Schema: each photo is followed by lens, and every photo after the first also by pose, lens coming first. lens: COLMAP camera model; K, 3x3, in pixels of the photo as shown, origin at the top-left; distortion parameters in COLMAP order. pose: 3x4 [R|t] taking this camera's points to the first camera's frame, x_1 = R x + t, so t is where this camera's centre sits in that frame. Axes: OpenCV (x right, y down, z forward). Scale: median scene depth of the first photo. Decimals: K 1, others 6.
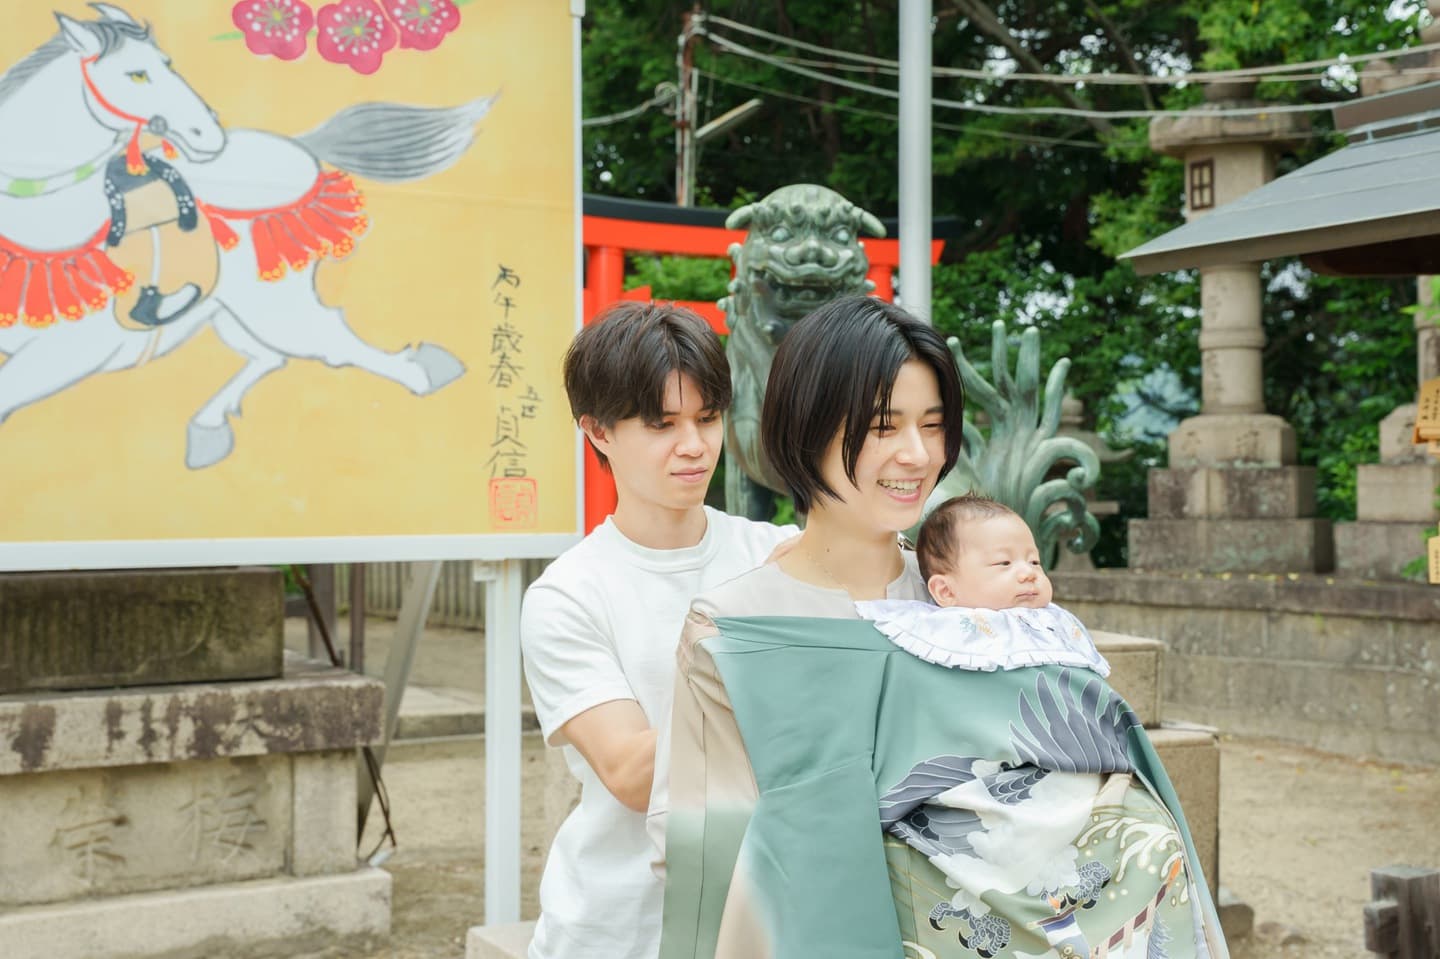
lens RADIAL K [[2067.8, 0, 720.5], [0, 2067.8, 510.4], [0, 0, 1]] dist [0.118641, 0.022535]
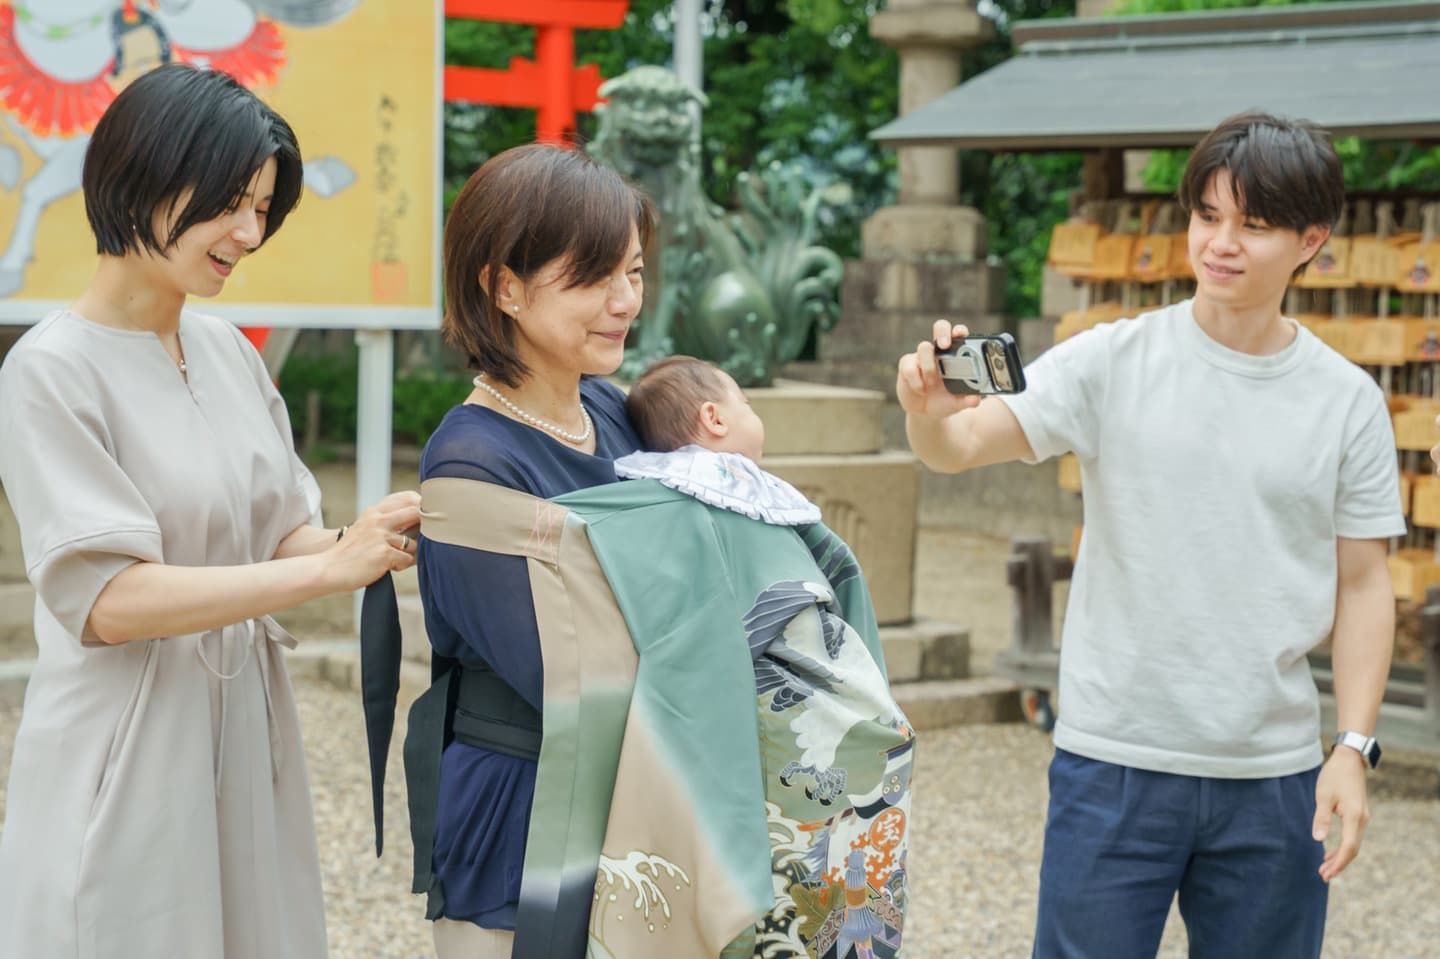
lens RADIAL K [[3565.8, 0, 720.0], [0, 3565.8, 479.5], [0, 0, 1]] dist [-0.015607, 8.015556]
pose [[0.981598, 0.019468, 0.189964, -0.314739], [-0.029655, 0.998262, 0.050935, -0.001036], [-0.188642, -0.055632, 0.980469, -1.200276]]
